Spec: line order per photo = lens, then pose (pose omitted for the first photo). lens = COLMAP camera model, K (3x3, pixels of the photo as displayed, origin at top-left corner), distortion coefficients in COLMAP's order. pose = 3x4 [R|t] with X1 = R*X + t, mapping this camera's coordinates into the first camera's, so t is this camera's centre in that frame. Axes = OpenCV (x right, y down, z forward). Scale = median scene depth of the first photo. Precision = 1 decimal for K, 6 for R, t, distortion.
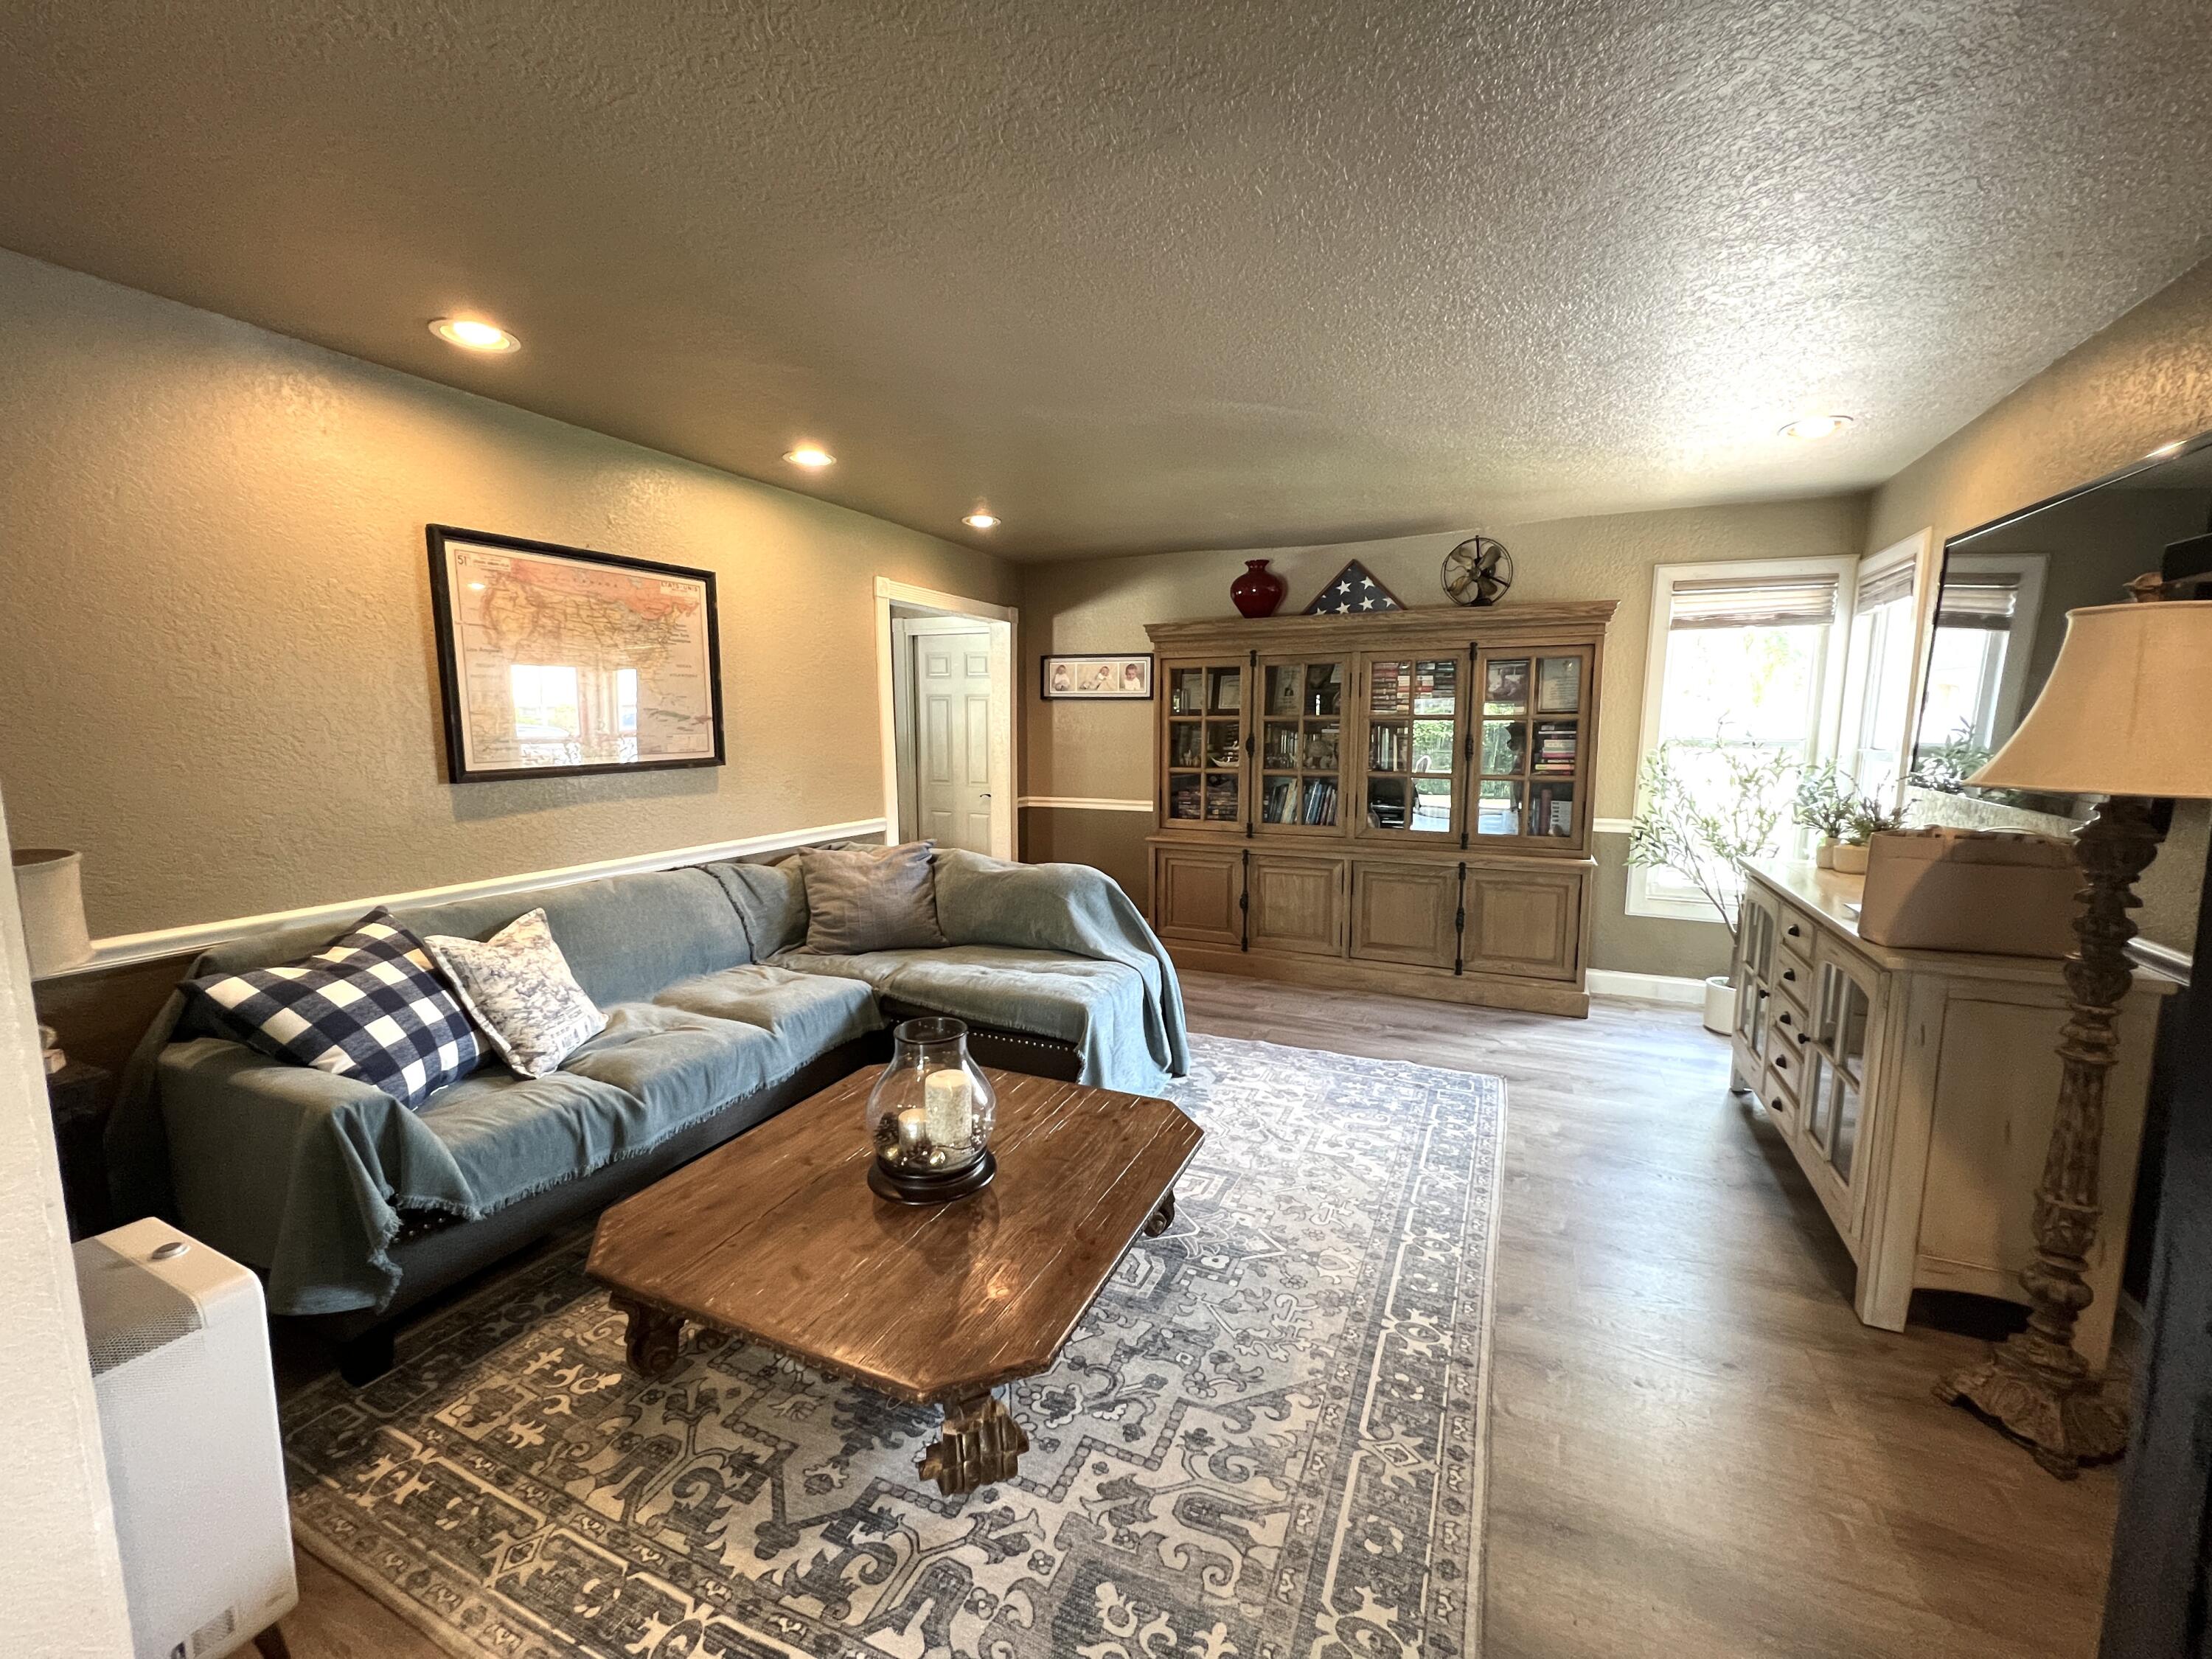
lens RADIAL K [[890.6, 0, 1096.6], [0, 890.6, 825.6], [0, 0, 1]] dist [-0.000811, 0.000370]
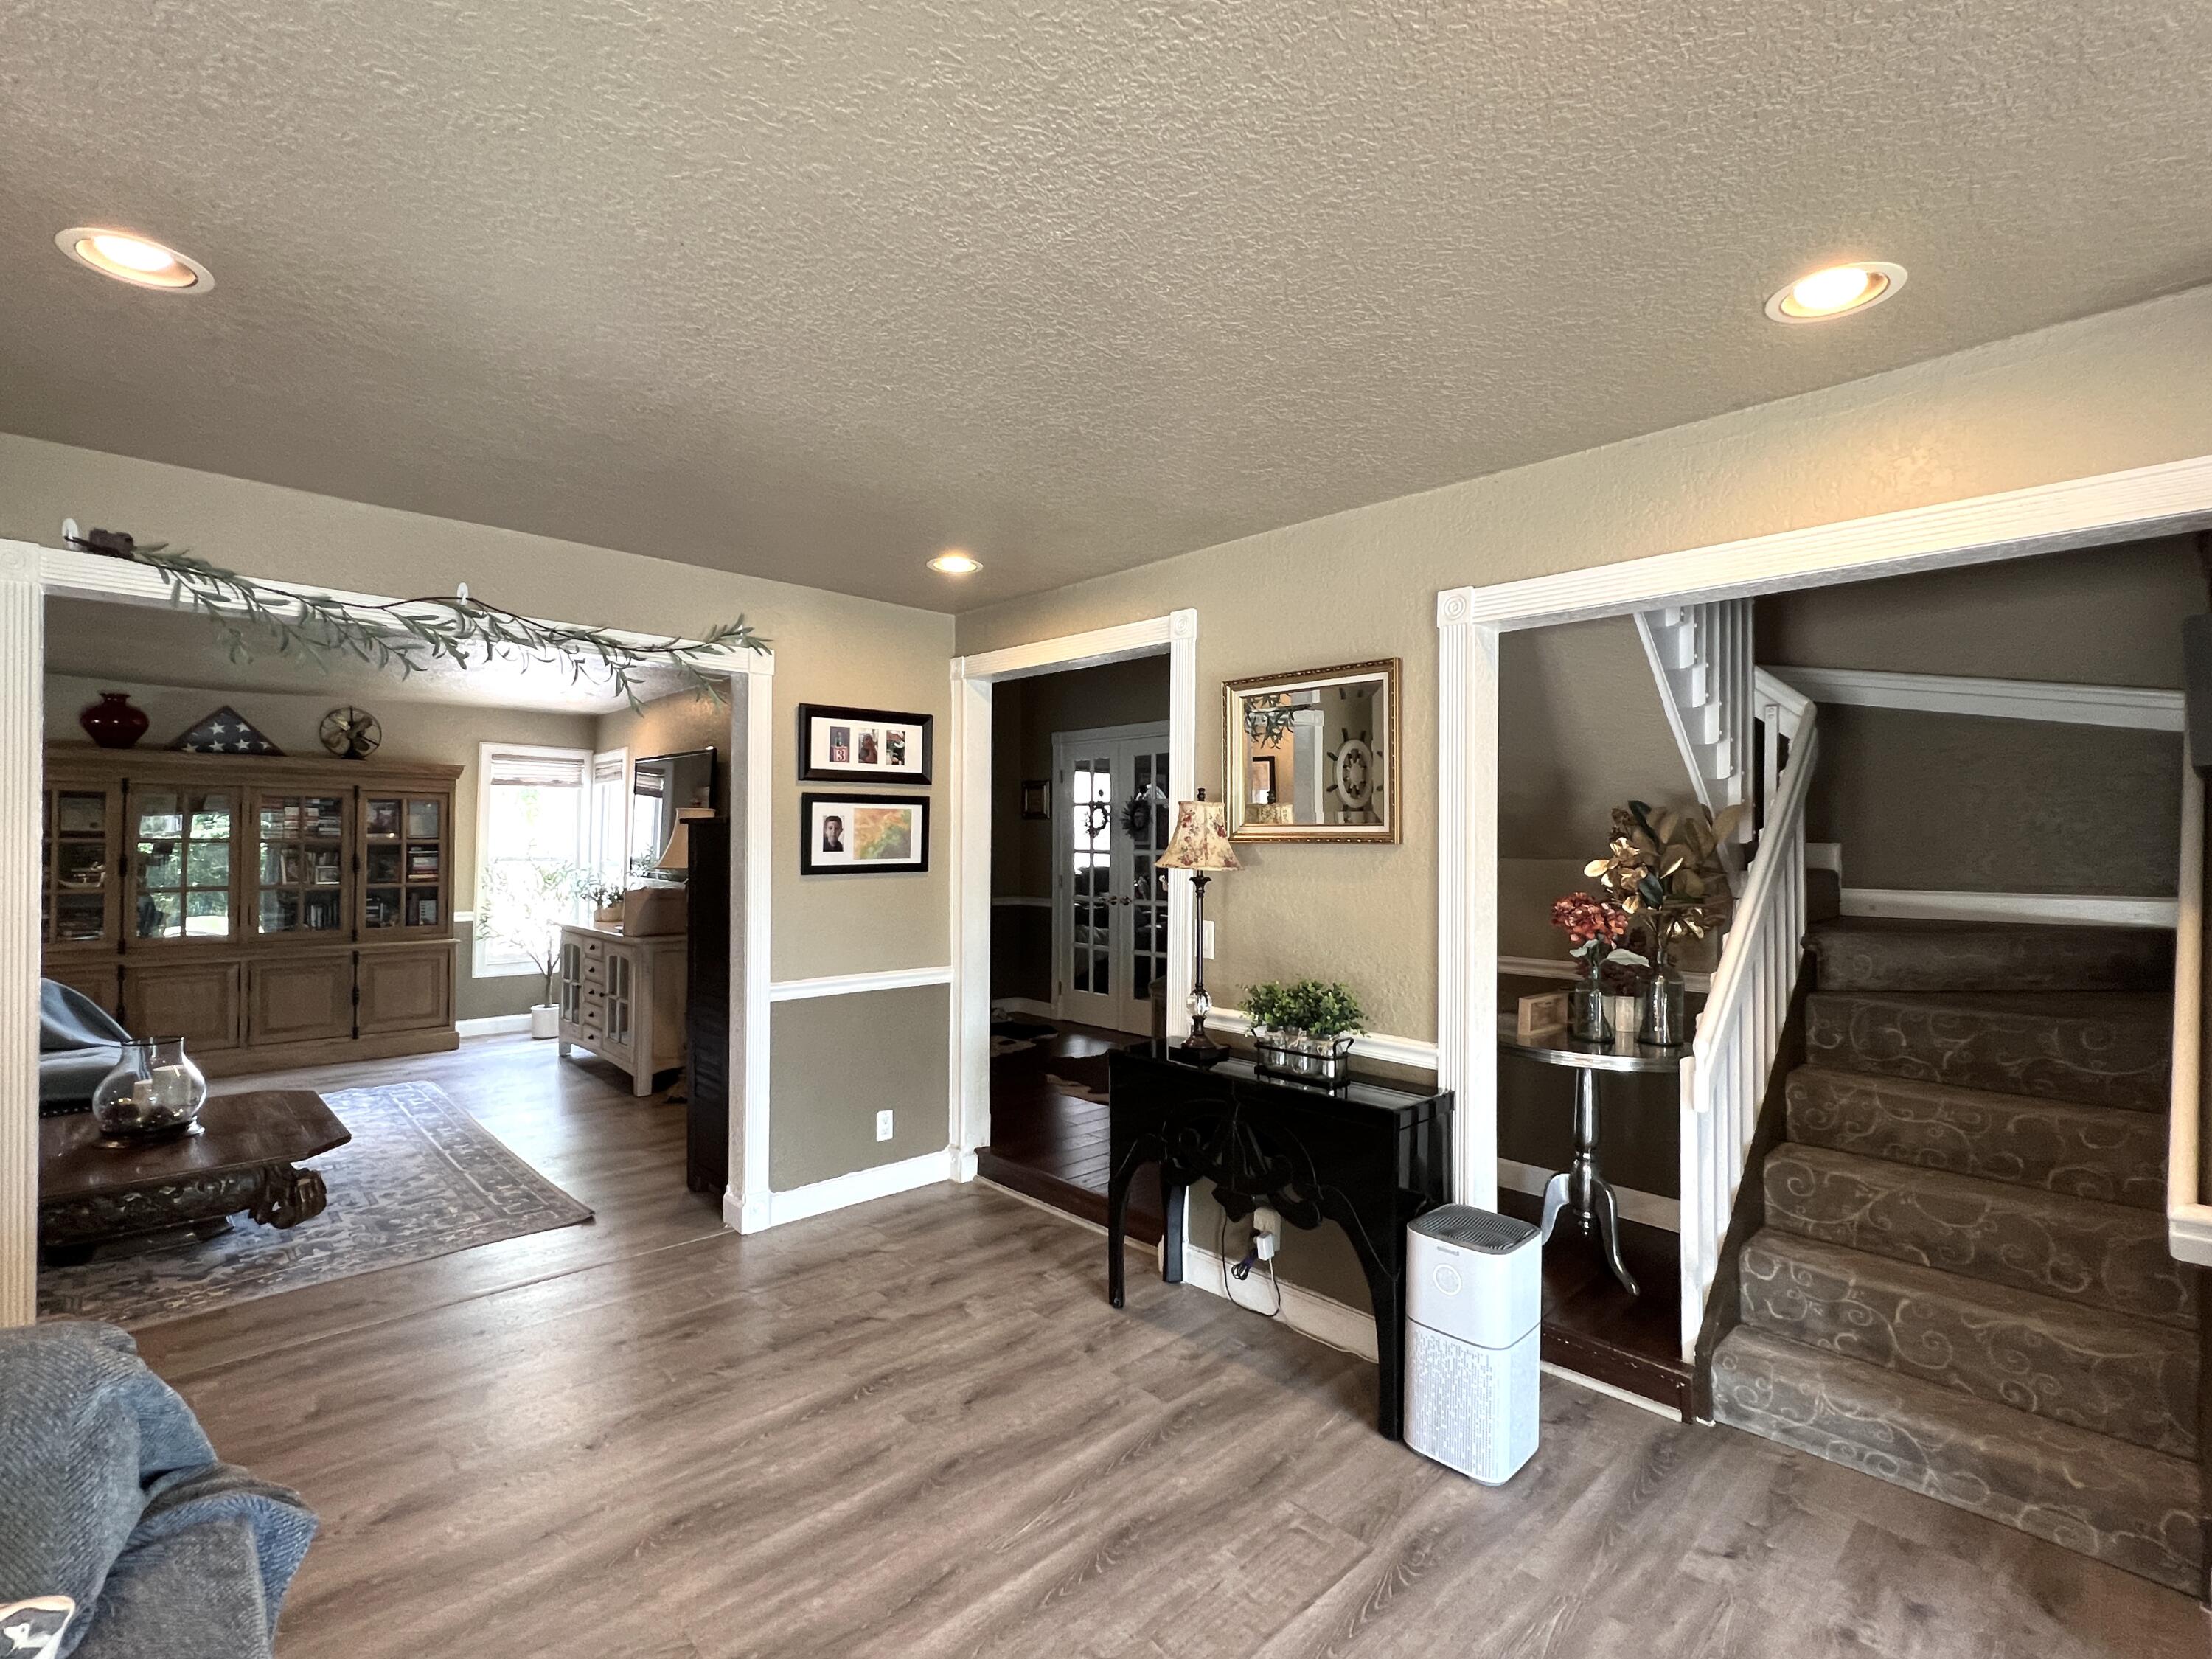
lens RADIAL K [[1017.6, 0, 1100.3], [0, 1017.6, 826.6], [0, 0, 1]] dist [-0.002054, 0.000855]
pose [[0.366265, 0.018065, 0.930335, -0.608798], [0.105625, 0.992542, -0.060857, 0.069145], [-0.924496, 0.120556, 0.361626, -0.601124]]
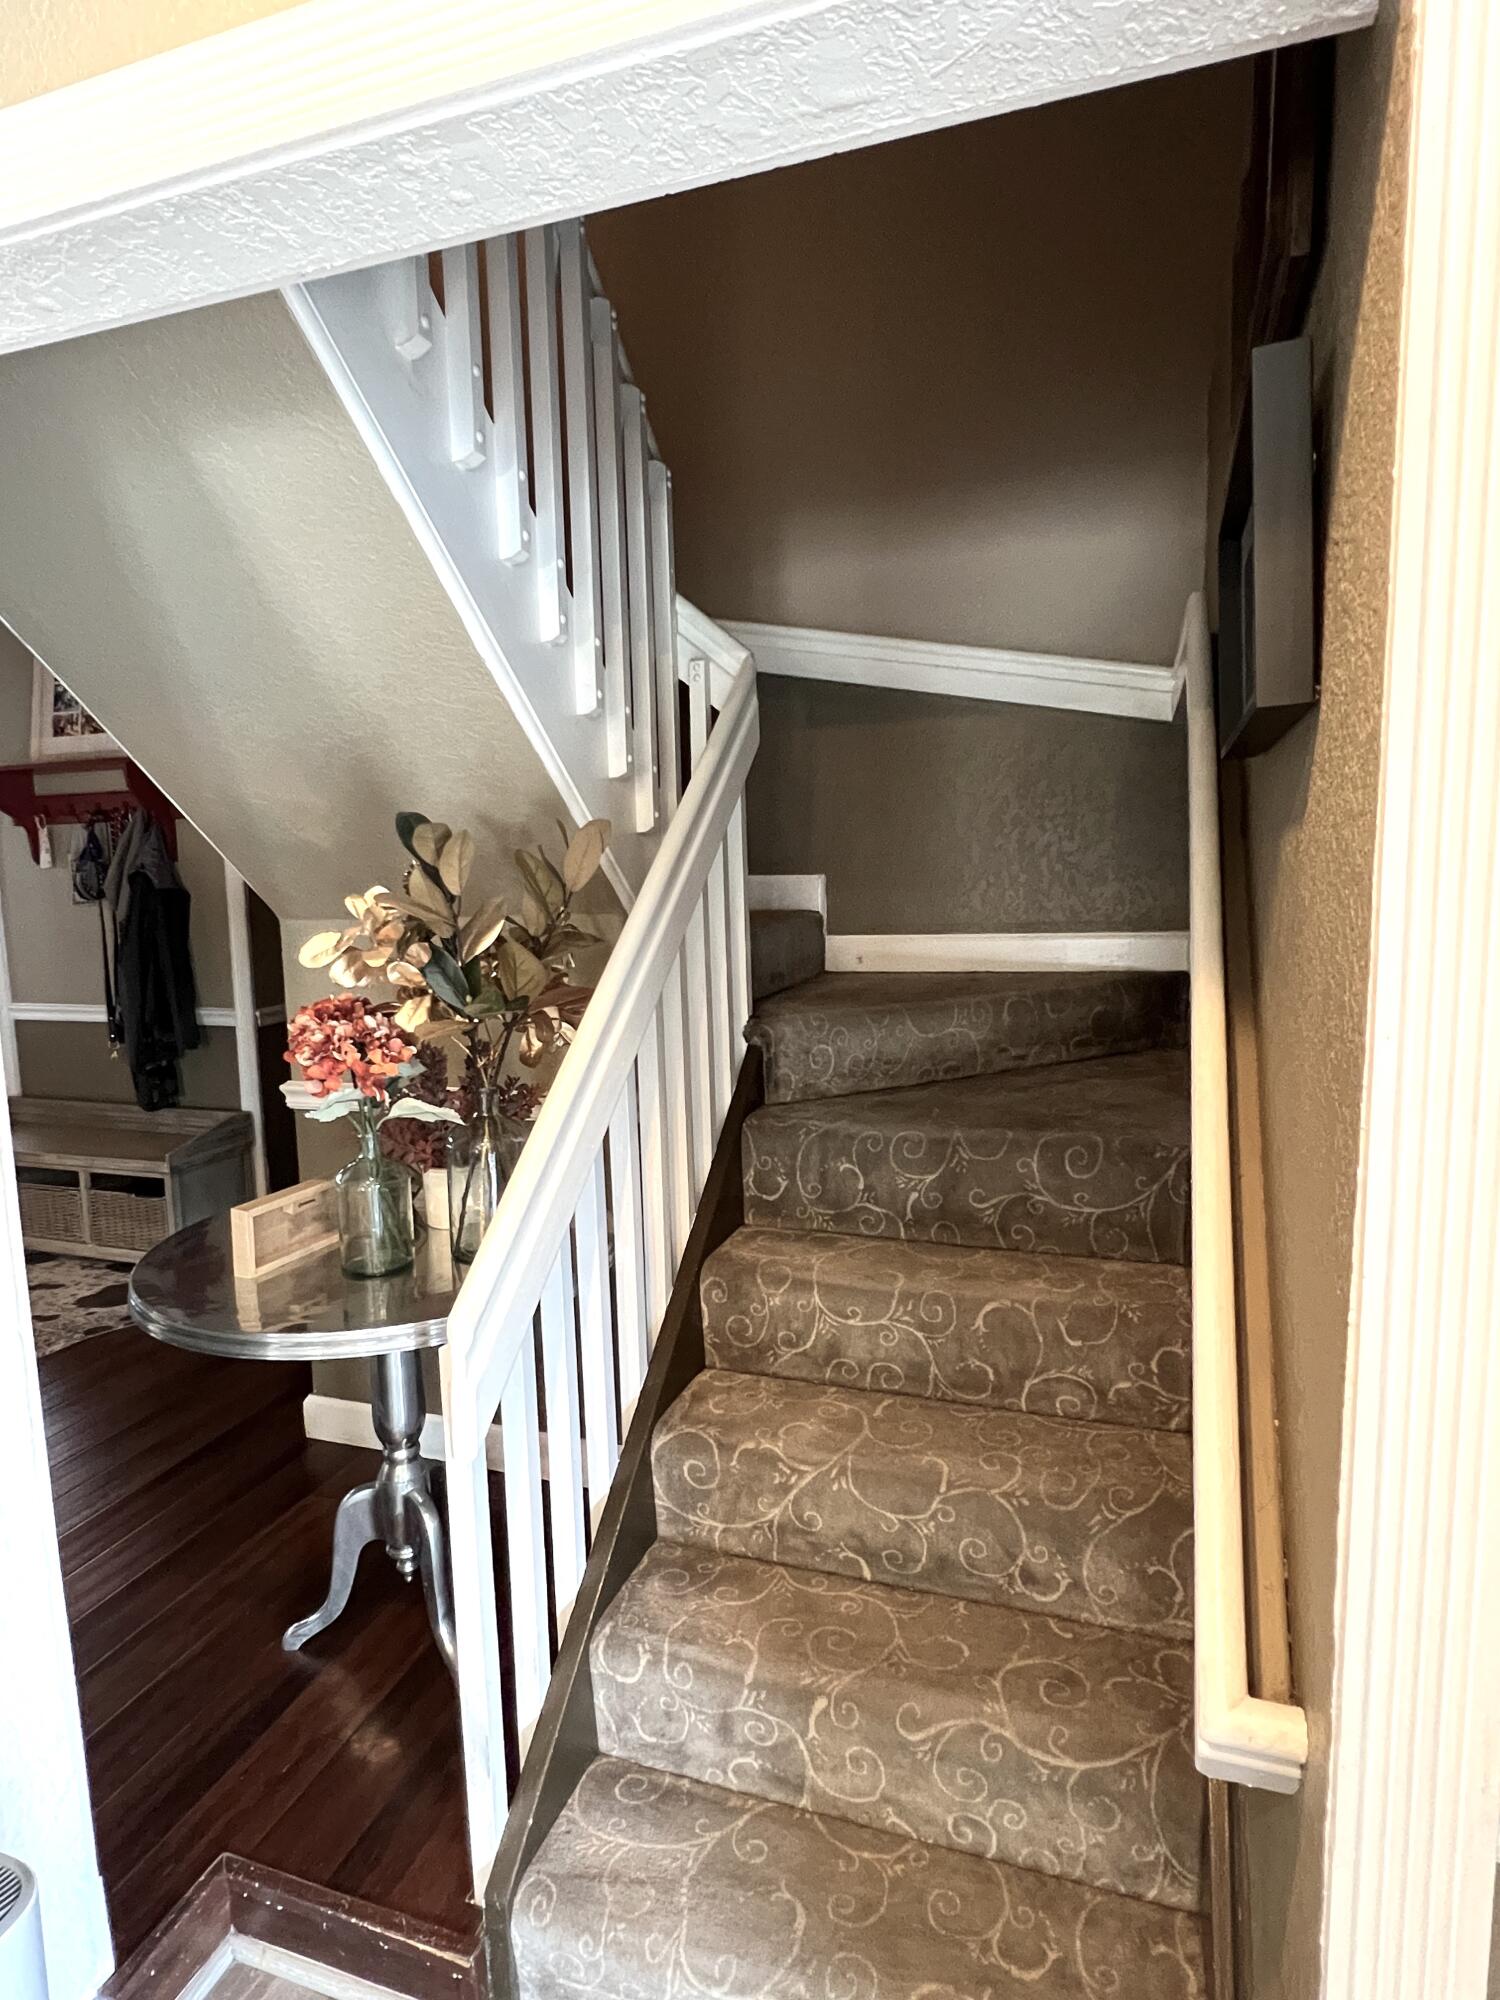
lens RADIAL K [[1090.4, 0, 753.1], [0, 1090.4, 994.0], [0, 0, 1]] dist [-0.003827, -0.000812]
pose [[-0.109745, -0.106933, 0.988191, -0.211304], [0.146051, 0.981670, 0.122447, 0.081601], [-0.983171, 0.157764, -0.092116, -0.767099]]
